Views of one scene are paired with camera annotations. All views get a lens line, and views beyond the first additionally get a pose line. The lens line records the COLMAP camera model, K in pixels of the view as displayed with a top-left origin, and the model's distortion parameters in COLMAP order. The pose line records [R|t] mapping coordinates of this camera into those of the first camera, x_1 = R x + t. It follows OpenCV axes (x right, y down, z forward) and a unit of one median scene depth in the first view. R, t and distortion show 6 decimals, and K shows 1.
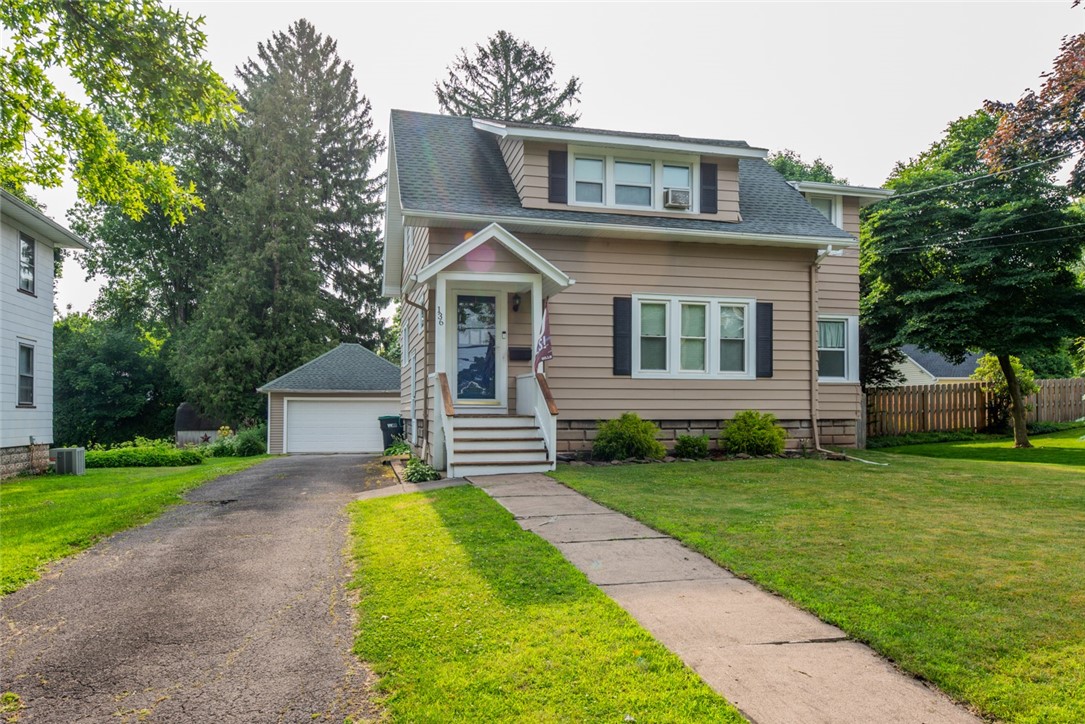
lens RADIAL K [[718.2, 0, 531.5], [0, 718.2, 416.2], [0, 0, 1]] dist [0.005484, -0.000364]
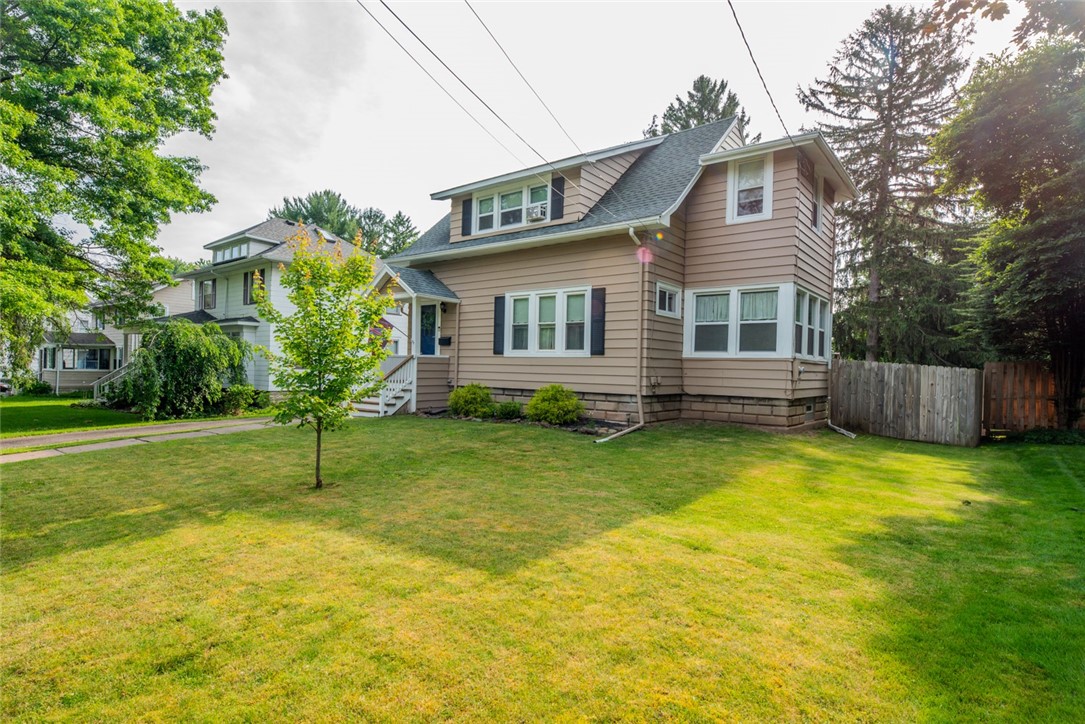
lens RADIAL K [[569.9, 0, 538.5], [0, 569.9, 366.4], [0, 0, 1]] dist [0.005244, 0.000148]
pose [[0.619382, 0.011909, -0.784999, 0.977777], [-0.021825, 0.999760, -0.002054, -0.033334], [0.784786, 0.018405, 0.619493, 0.388548]]
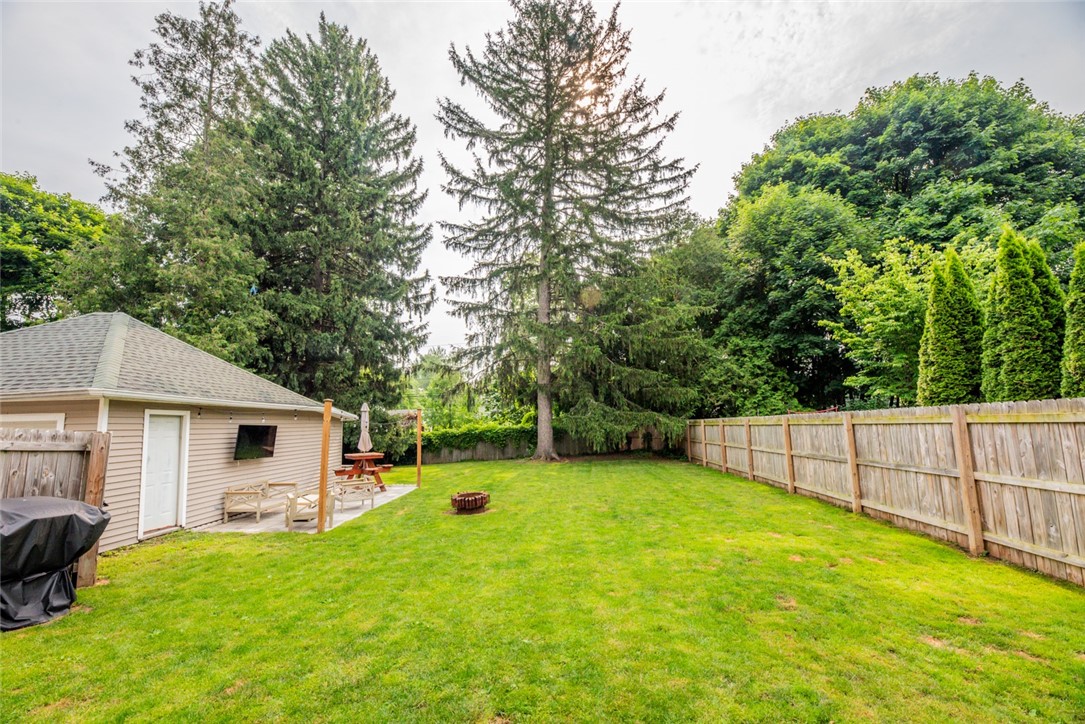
lens RADIAL K [[436.6, 0, 543.7], [0, 436.6, 365.6], [0, 0, 1]] dist [0.000098, 0.000009]
pose [[0.956025, -0.052485, -0.288550, 0.313079], [0.016241, 0.991822, -0.126595, -0.036532], [0.292834, 0.116342, 0.949059, 1.741234]]
